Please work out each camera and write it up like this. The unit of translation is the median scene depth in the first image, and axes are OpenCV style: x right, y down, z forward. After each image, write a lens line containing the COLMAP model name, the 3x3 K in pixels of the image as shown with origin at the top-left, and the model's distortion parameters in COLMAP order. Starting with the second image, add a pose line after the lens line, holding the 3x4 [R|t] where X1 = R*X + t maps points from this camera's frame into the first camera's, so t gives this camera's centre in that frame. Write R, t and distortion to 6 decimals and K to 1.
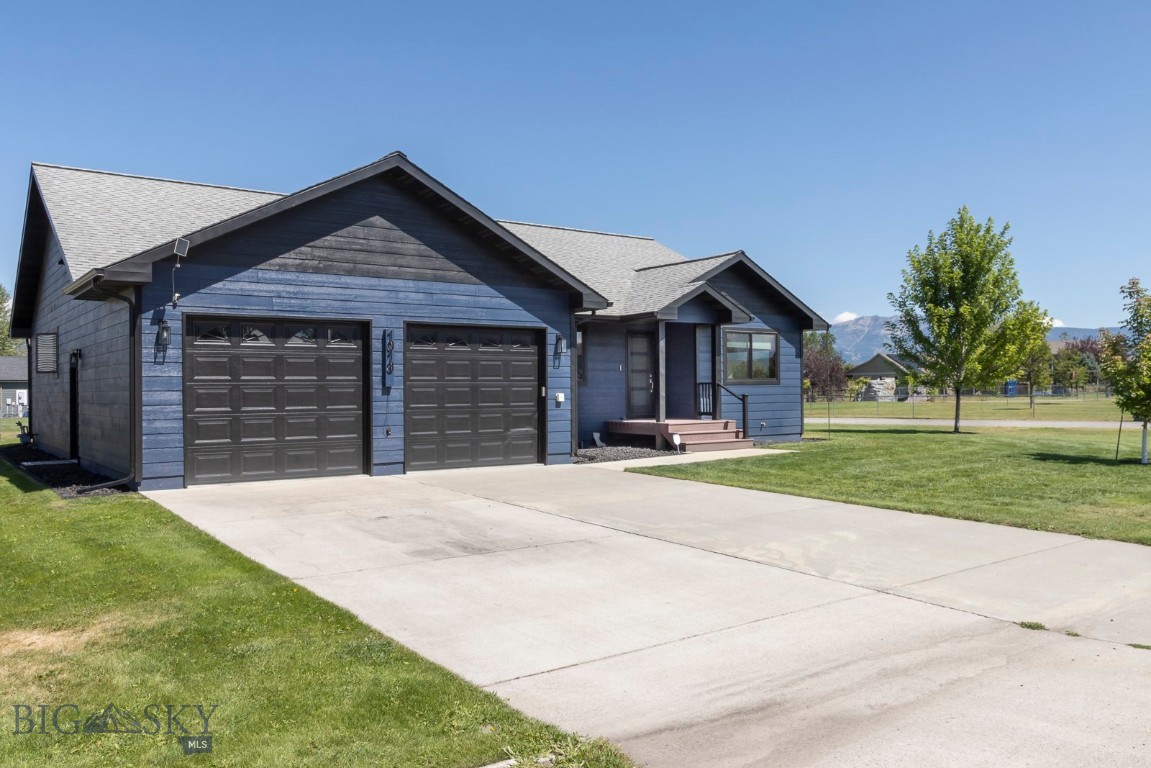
lens RADIAL K [[878.0, 0, 575.5], [0, 878.0, 384.0], [0, 0, 1]] dist [0.000554, 0.000407]
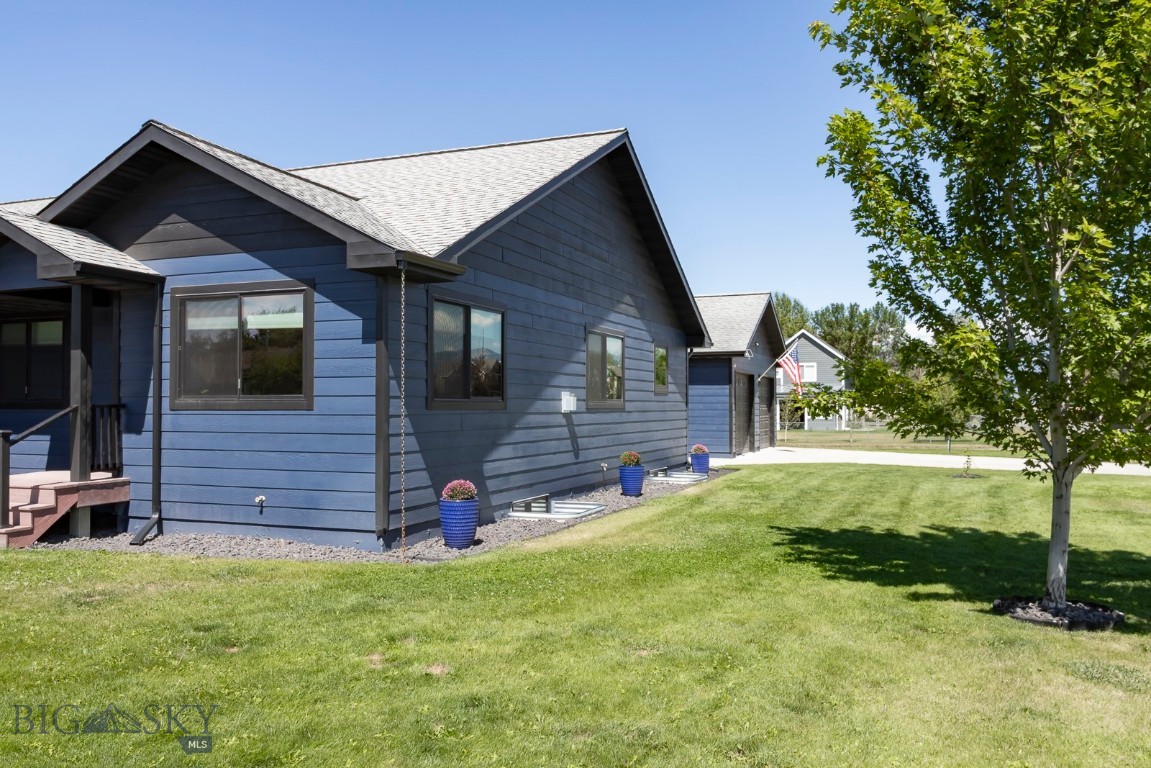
lens RADIAL K [[878.0, 0, 575.5], [0, 878.0, 384.0], [0, 0, 1]] dist [0.000554, 0.000407]
pose [[0.512322, -0.012874, -0.858697, 0.655606], [-0.004154, 0.999839, -0.017469, -0.004697], [0.858783, 0.012517, 0.512186, 0.891129]]
